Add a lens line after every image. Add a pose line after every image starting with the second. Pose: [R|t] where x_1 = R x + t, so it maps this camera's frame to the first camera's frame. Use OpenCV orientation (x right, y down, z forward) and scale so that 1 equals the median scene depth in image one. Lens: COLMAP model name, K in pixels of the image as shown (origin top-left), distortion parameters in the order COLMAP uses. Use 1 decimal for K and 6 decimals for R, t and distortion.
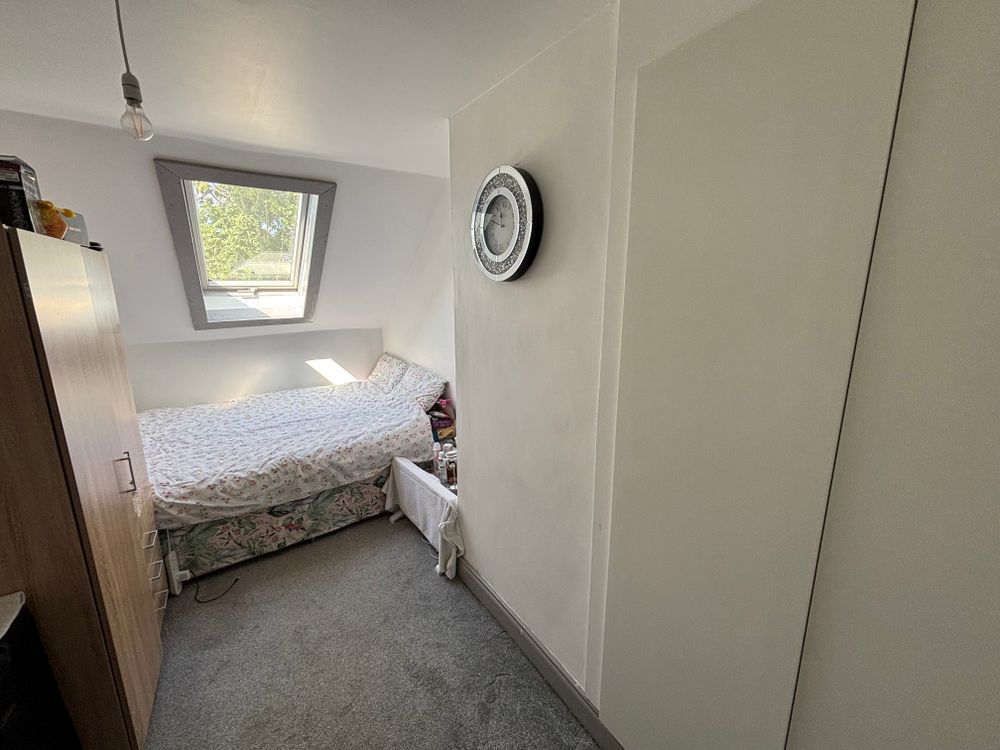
lens RADIAL K [[407.4, 0, 498.5], [0, 407.4, 372.0], [0, 0, 1]] dist [-0.004803, 0.002282]
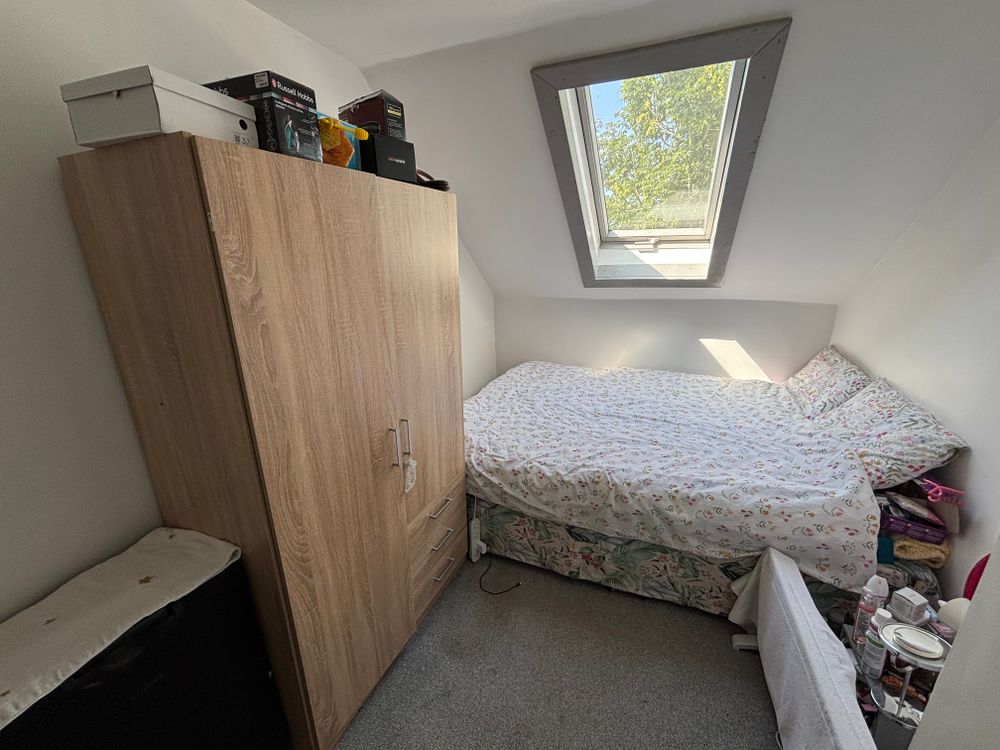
lens RADIAL K [[407.4, 0, 498.5], [0, 407.4, 372.0], [0, 0, 1]] dist [-0.004803, 0.002282]
pose [[0.535457, 0.240144, -0.809701, -0.069461], [-0.169020, 0.969798, 0.175853, -0.053556], [0.827477, 0.042694, 0.559874, 0.395269]]
